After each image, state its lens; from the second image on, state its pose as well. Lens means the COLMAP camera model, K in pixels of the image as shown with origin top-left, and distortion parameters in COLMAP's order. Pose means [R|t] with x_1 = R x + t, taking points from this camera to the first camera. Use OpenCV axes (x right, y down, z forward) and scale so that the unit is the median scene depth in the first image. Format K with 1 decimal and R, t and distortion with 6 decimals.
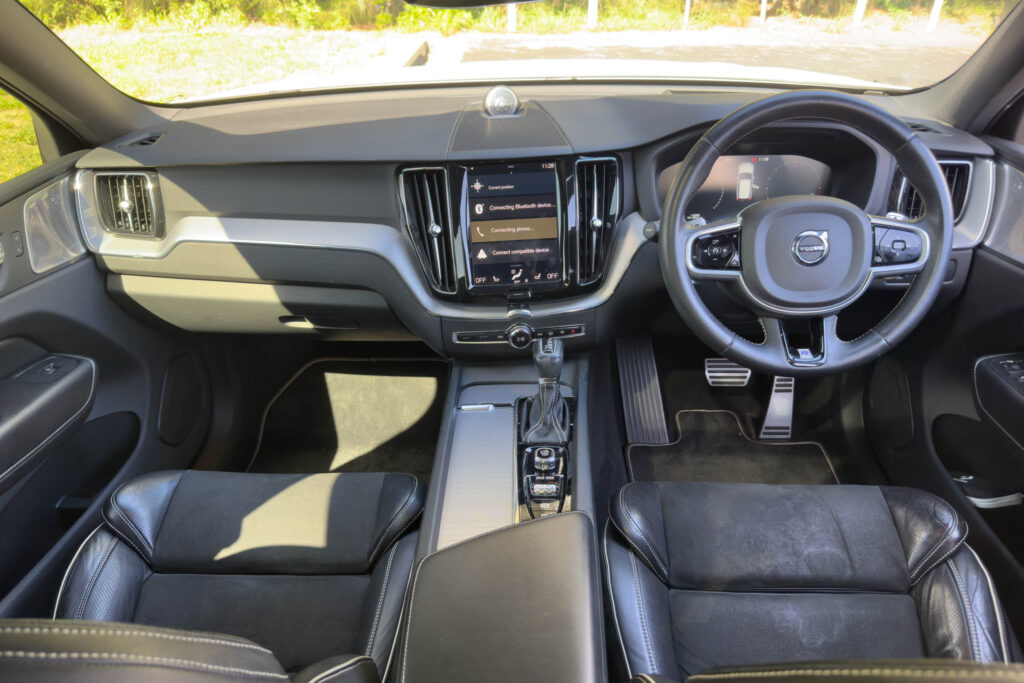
lens RADIAL K [[697.2, 0, 512.0], [0, 697.2, 341.5], [0, 0, 1]] dist [0.105501, -0.179756]
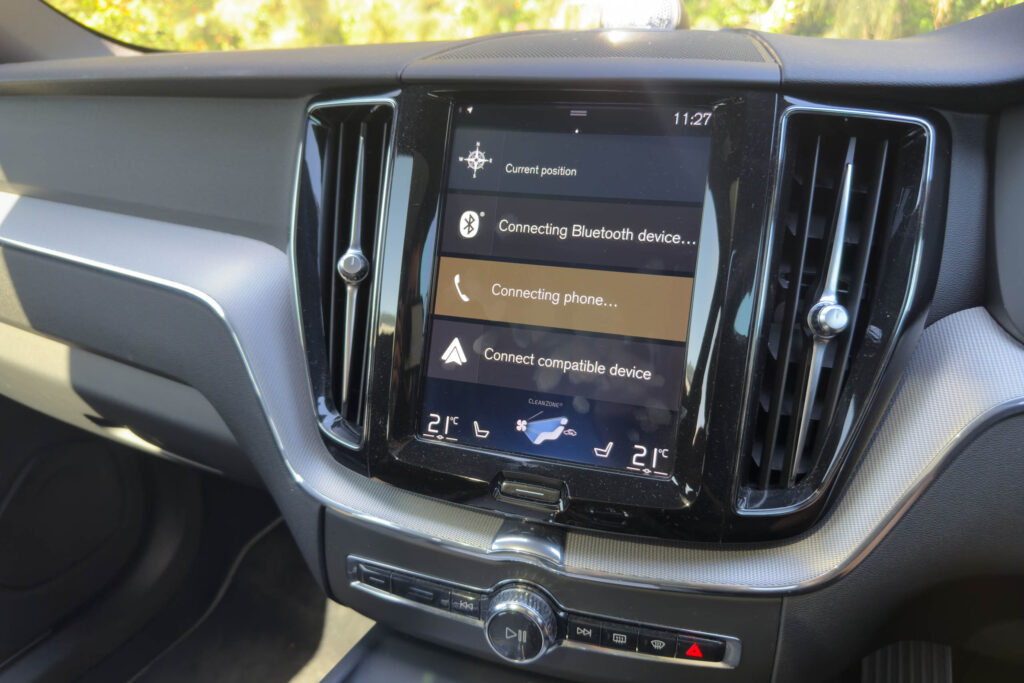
lens RADIAL K [[697.2, 0, 512.0], [0, 697.2, 341.5], [0, 0, 1]] dist [0.105501, -0.179756]
pose [[0.930231, 0.165431, -0.327572, 0.095372], [-0.215114, 0.969000, -0.121508, -0.093974], [0.297316, 0.183495, 0.936981, 0.682996]]
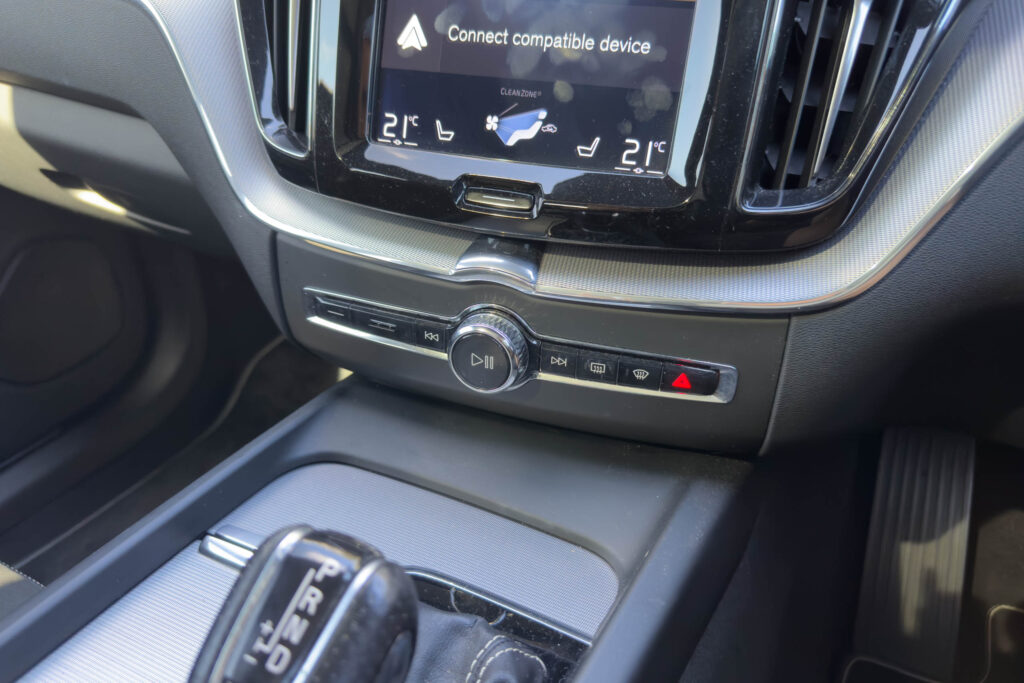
lens RADIAL K [[697.2, 0, 512.0], [0, 697.2, 341.5], [0, 0, 1]] dist [0.105501, -0.179756]
pose [[0.912233, 0.242523, -0.330172, 0.117299], [-0.233073, 0.970039, 0.068569, -0.033516], [0.336909, 0.014404, 0.941427, 0.745657]]
